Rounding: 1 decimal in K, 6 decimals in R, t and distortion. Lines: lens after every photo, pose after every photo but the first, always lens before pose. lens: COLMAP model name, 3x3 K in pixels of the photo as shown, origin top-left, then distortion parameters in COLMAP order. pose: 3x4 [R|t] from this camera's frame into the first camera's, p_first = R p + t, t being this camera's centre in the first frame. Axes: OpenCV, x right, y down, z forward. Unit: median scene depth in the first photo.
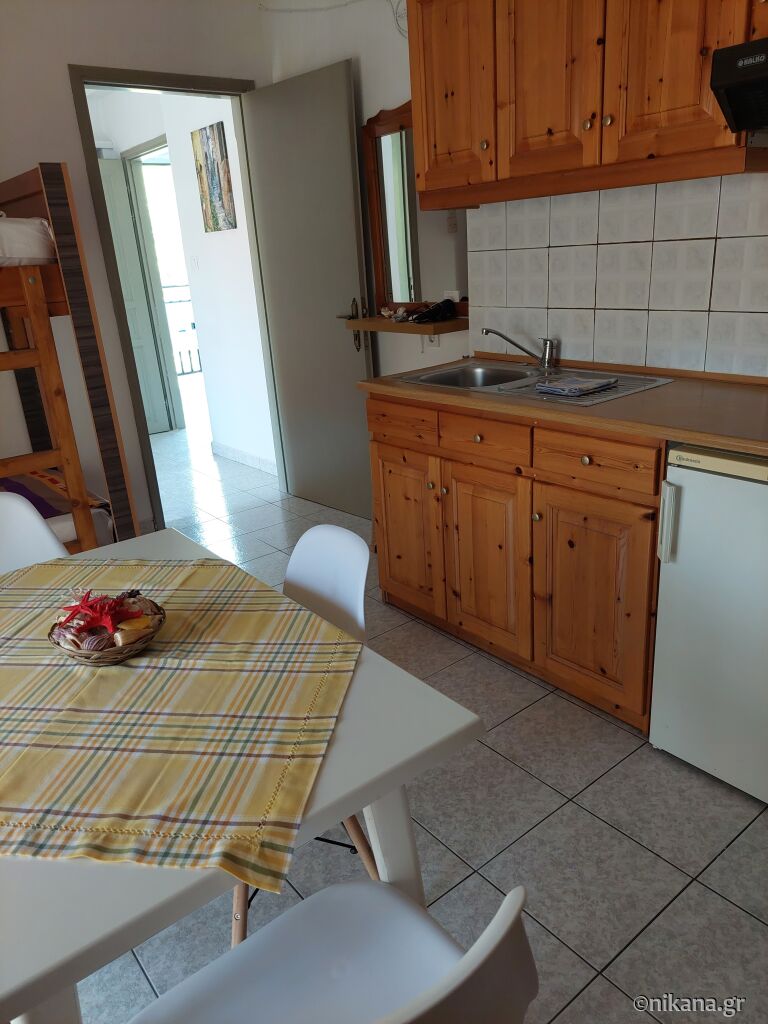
lens RADIAL K [[737.0, 0, 383.5], [0, 737.0, 532.1], [0, 0, 1]] dist [0.021046, -0.004832]
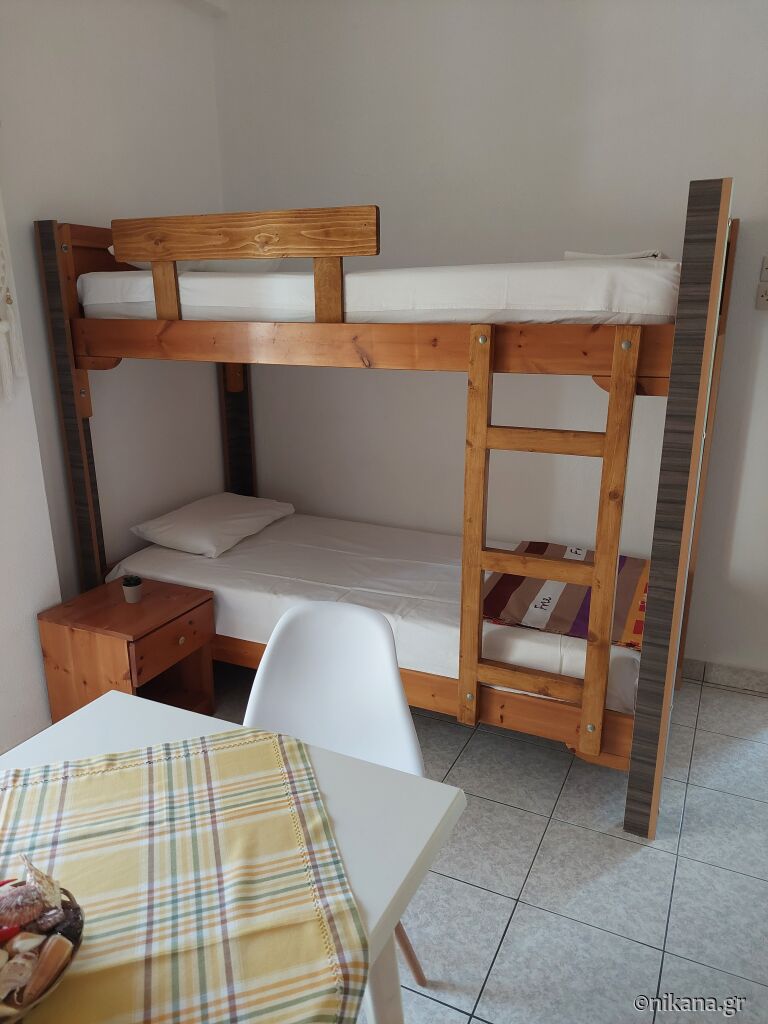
lens RADIAL K [[737.0, 0, 383.5], [0, 737.0, 532.1], [0, 0, 1]] dist [0.021046, -0.004832]
pose [[0.433789, 0.325117, -0.840313, 0.090627], [-0.341549, 0.922360, 0.180546, -0.221058], [0.833769, 0.208690, 0.511153, 0.472000]]
